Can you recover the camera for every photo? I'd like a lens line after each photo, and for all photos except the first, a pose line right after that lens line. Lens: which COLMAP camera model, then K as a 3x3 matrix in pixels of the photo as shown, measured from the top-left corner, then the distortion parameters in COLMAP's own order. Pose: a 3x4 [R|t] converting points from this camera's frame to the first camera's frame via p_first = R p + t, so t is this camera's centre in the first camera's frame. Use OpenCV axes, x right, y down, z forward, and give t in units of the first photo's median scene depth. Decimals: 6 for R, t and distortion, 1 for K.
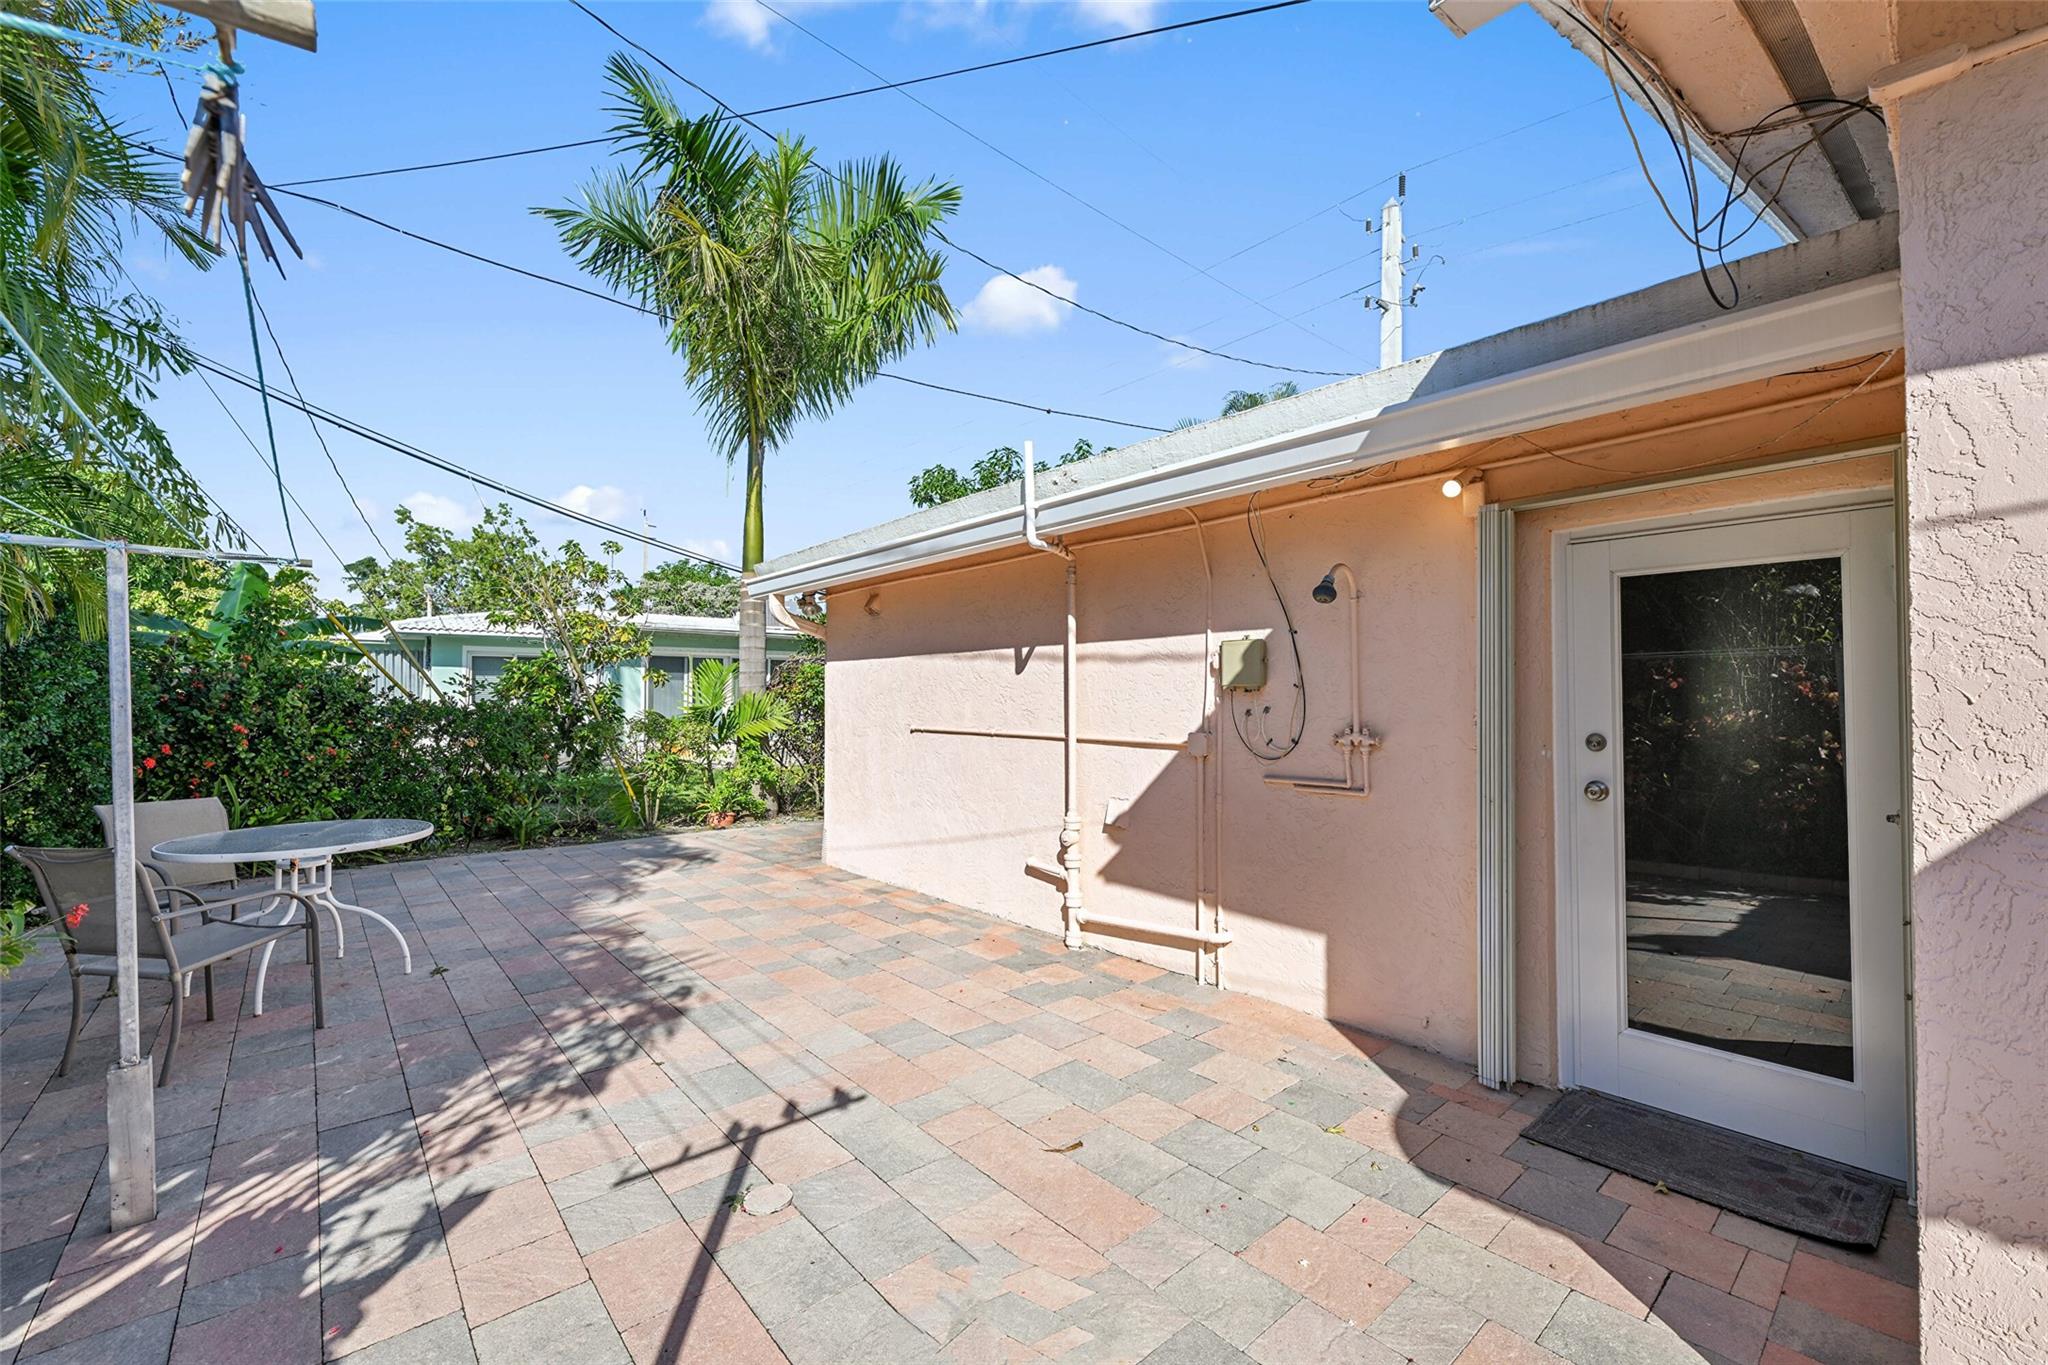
lens RADIAL K [[832.5, 0, 963.6], [0, 832.5, 675.3], [0, 0, 1]] dist [-0.004722, 0.000799]
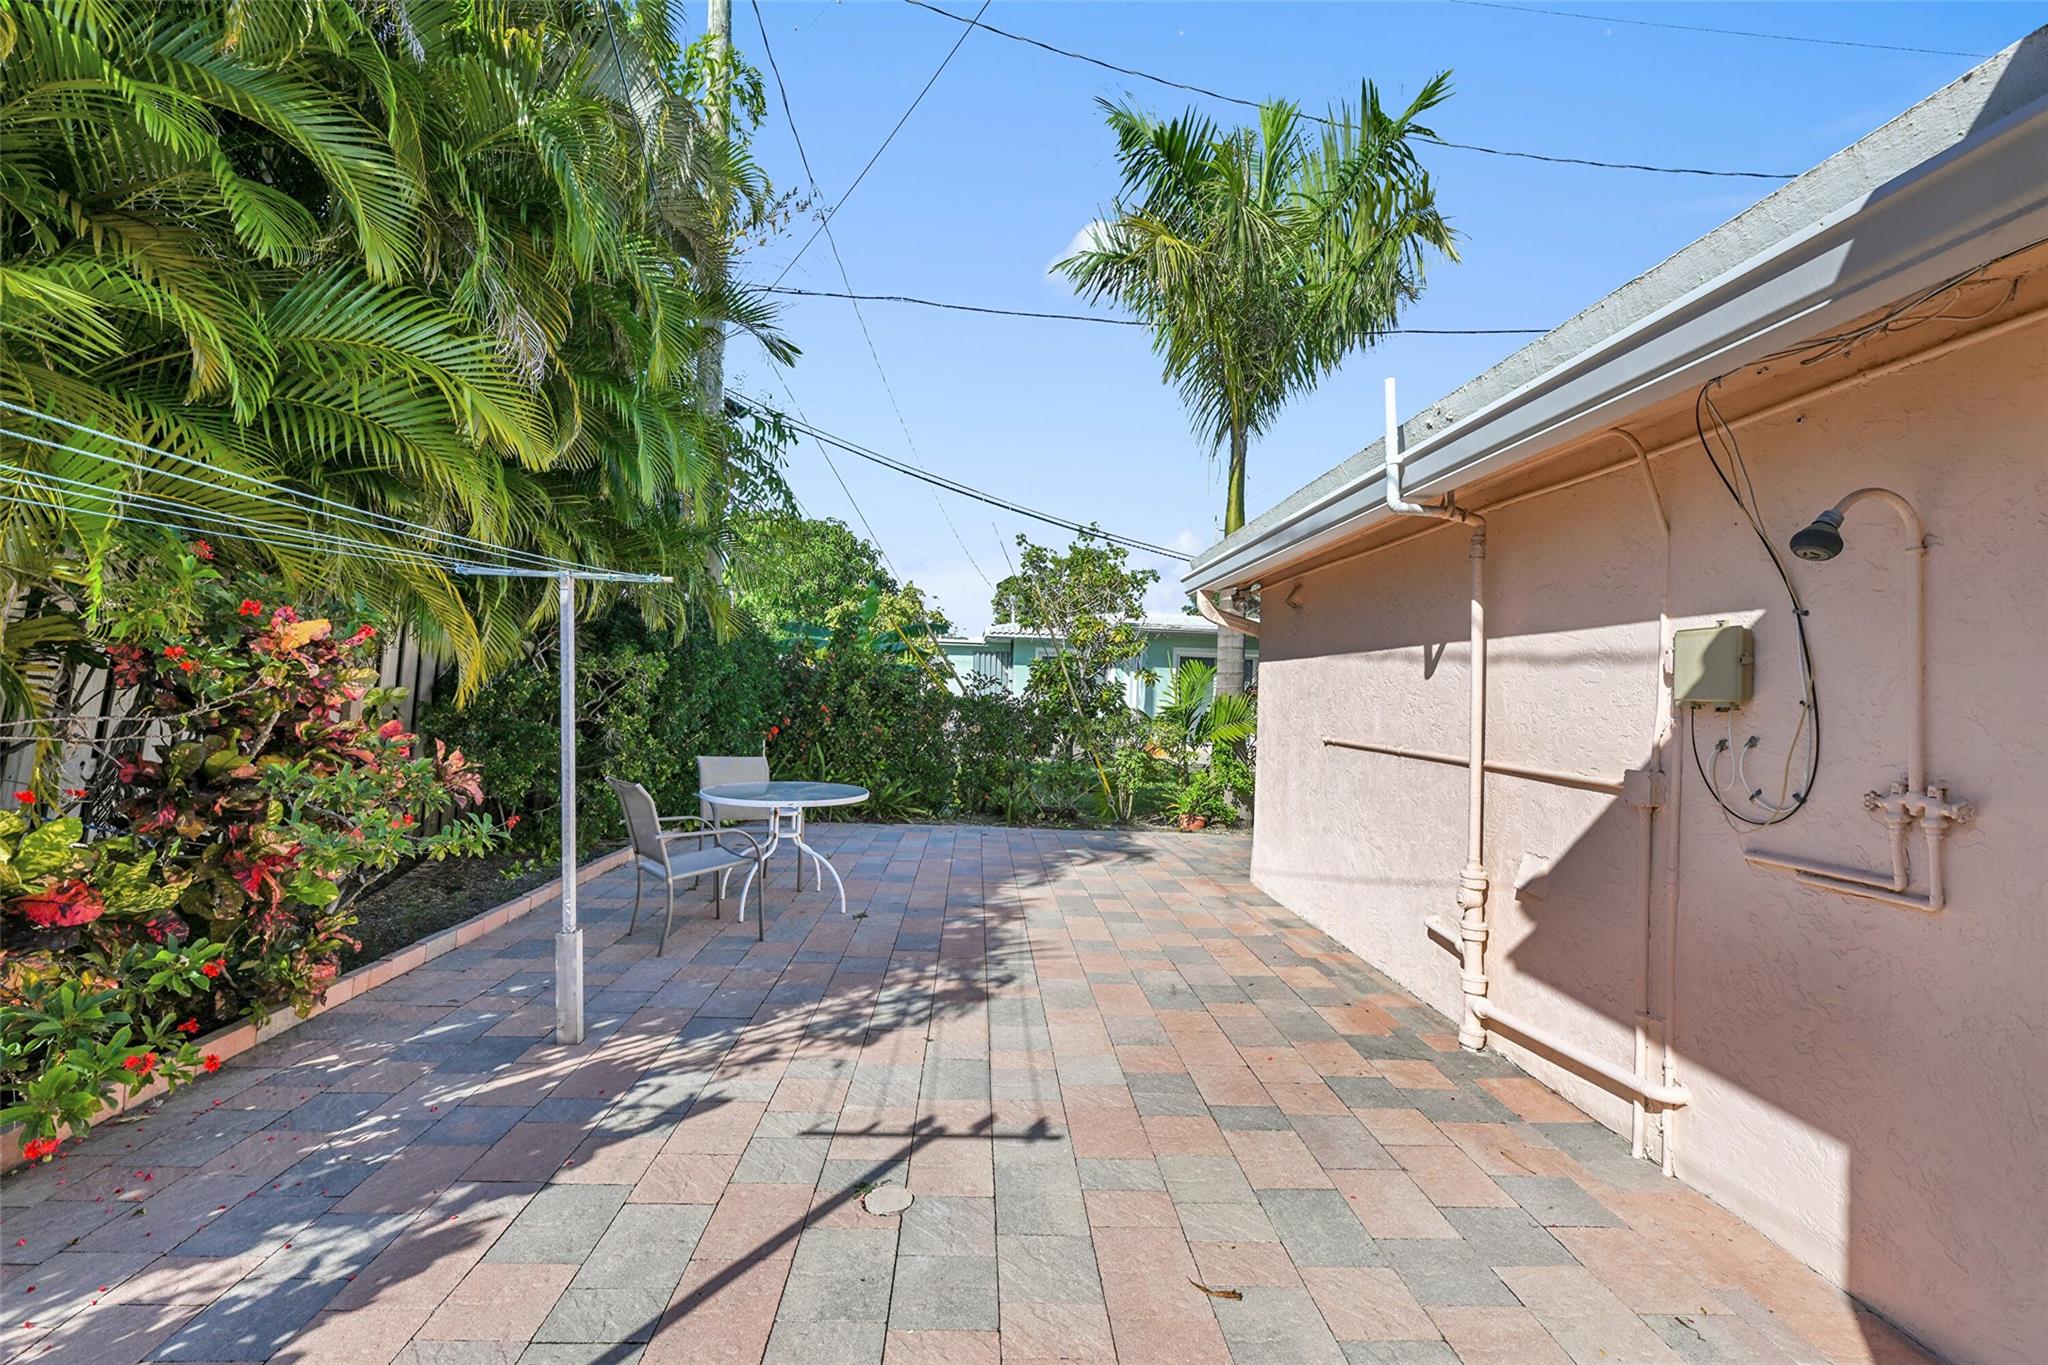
lens RADIAL K [[832.5, 0, 987.4], [0, 832.5, 669.9], [0, 0, 1]] dist [-0.004722, 0.000799]
pose [[0.794205, 0.012616, -0.607519, 0.271274], [-0.017523, 0.999844, -0.002145, -0.000777], [0.607397, 0.012349, 0.794302, 0.166327]]
